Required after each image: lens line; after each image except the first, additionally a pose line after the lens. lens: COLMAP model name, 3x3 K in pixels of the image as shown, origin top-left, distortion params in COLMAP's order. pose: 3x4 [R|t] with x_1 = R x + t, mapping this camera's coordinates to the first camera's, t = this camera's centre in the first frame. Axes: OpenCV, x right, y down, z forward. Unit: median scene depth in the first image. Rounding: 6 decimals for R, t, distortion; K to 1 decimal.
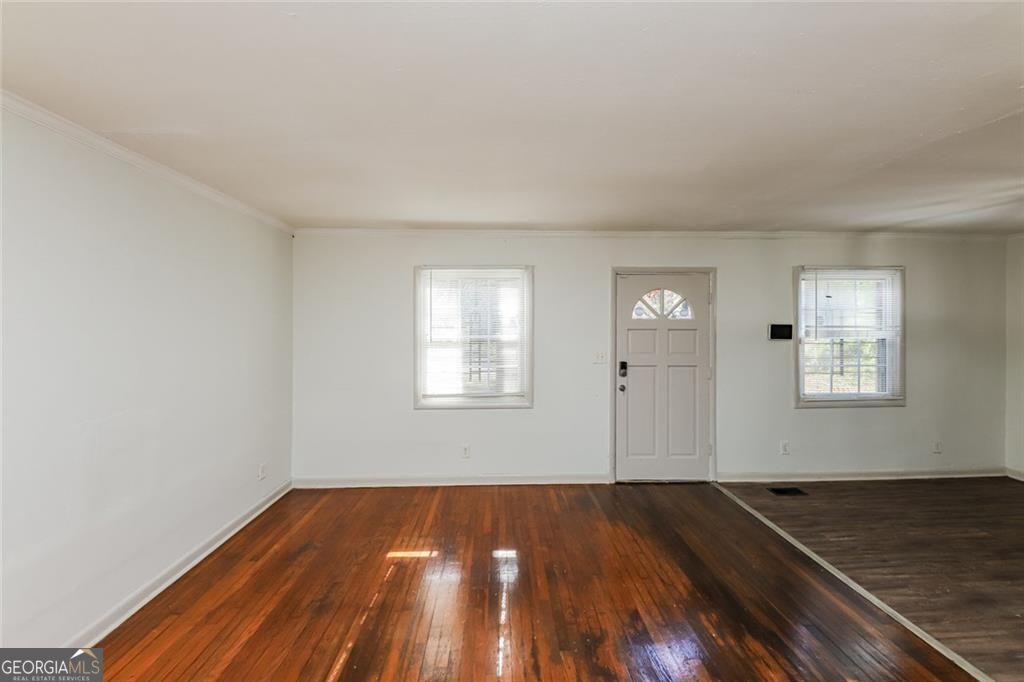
lens RADIAL K [[357.5, 0, 510.1], [0, 357.5, 324.2], [0, 0, 1]] dist [-0.000174, -0.000074]
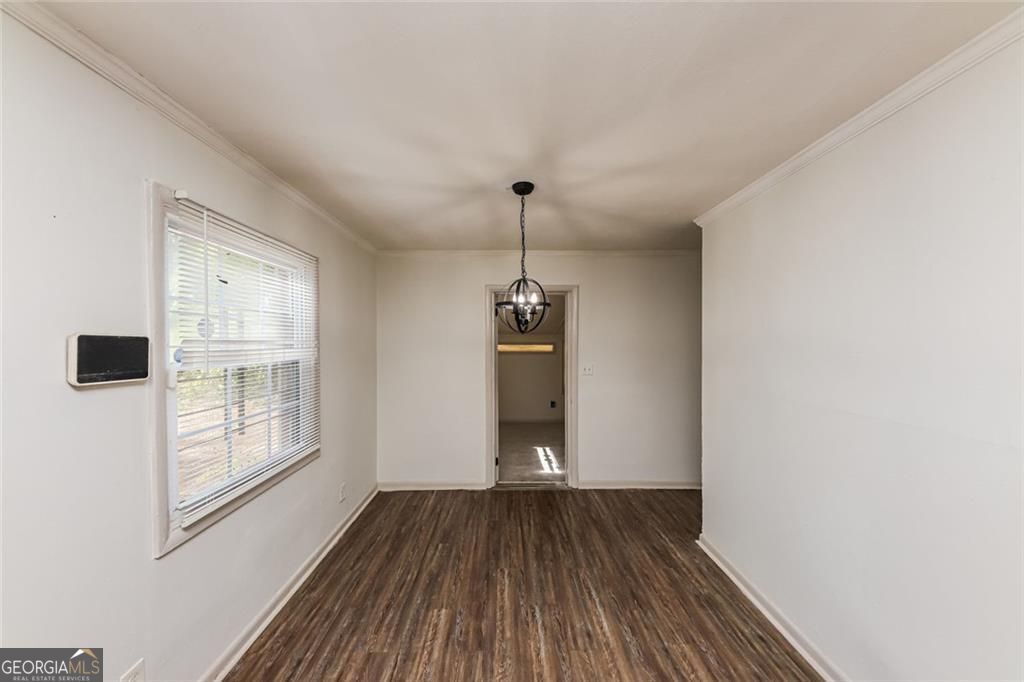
lens RADIAL K [[347.3, 0, 512.0], [0, 347.3, 341.0], [0, 0, 1]] dist [0.000255, -0.000026]
pose [[0.018183, -0.006591, 0.999813, 0.463414], [0.002181, 0.999976, 0.006552, 0.003740], [-0.999832, 0.002061, 0.018197, 0.651099]]
